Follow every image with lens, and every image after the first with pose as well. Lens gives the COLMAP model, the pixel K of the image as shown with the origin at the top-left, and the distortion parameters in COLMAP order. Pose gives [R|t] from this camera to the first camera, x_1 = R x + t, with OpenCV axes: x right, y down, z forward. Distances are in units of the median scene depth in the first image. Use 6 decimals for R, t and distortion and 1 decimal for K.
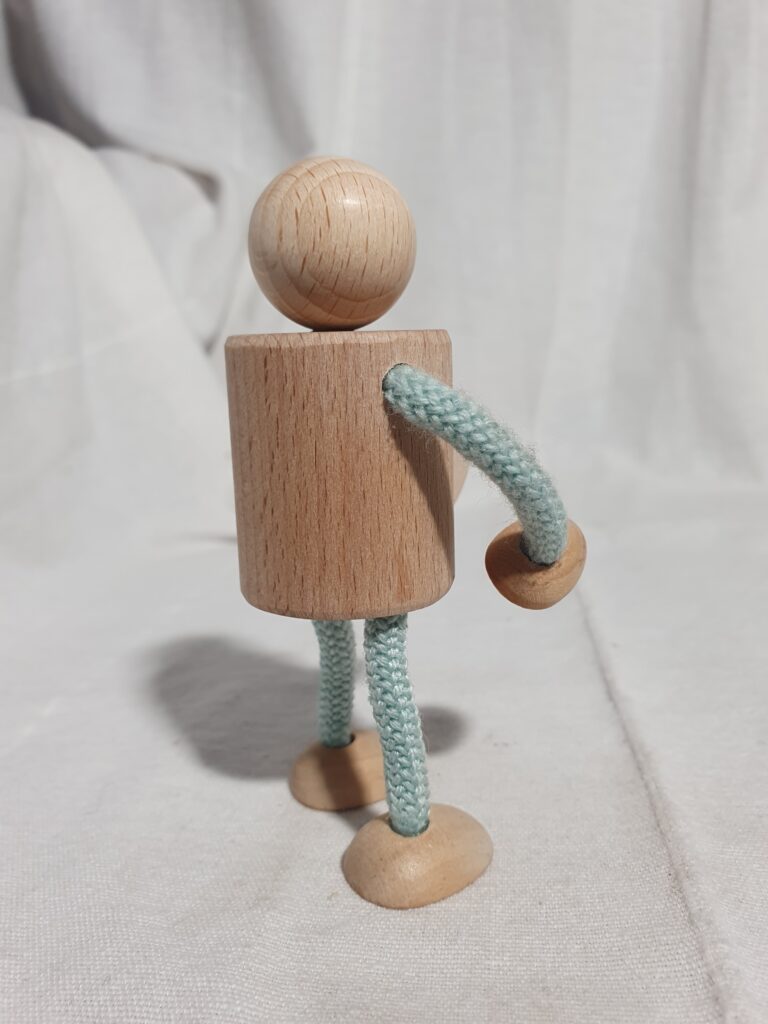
lens RADIAL K [[842.0, 0, 380.1], [0, 842.0, 472.0], [0, 0, 1]] dist [0.009350, 0.005156]
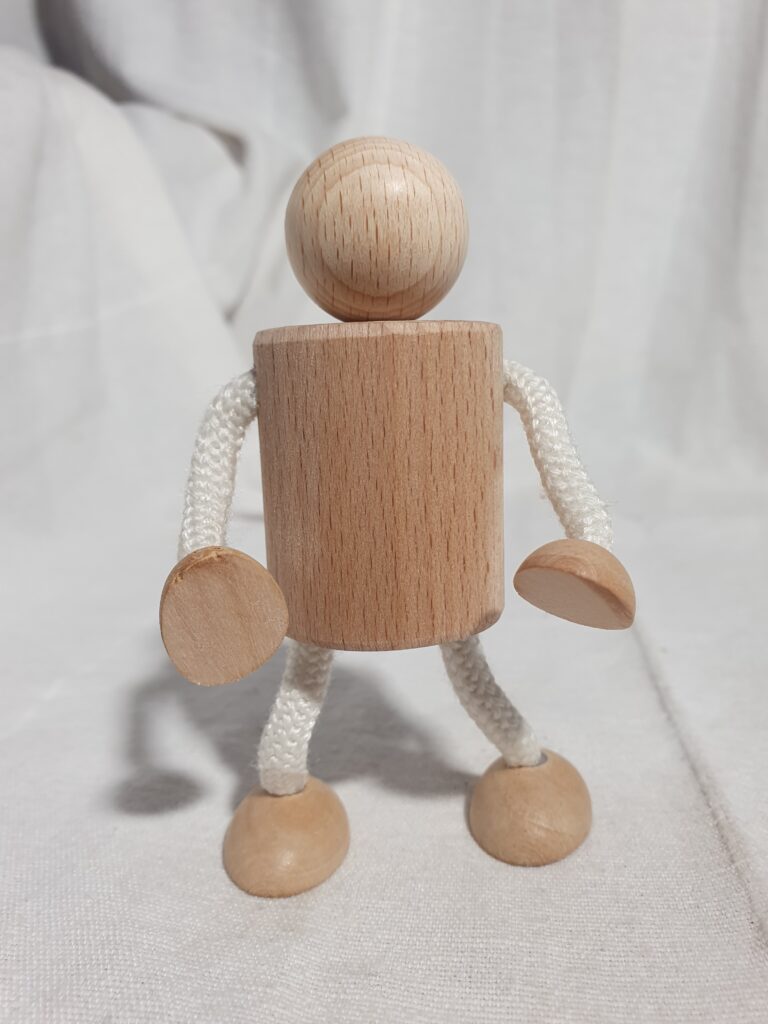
lens RADIAL K [[842.0, 0, 380.1], [0, 842.0, 472.0], [0, 0, 1]] dist [0.009350, 0.005156]
pose [[0.998843, 0.047504, -0.007541, -0.058173], [-0.047359, 0.998709, 0.018387, 0.012461], [0.008404, -0.018008, 0.999803, 0.133746]]
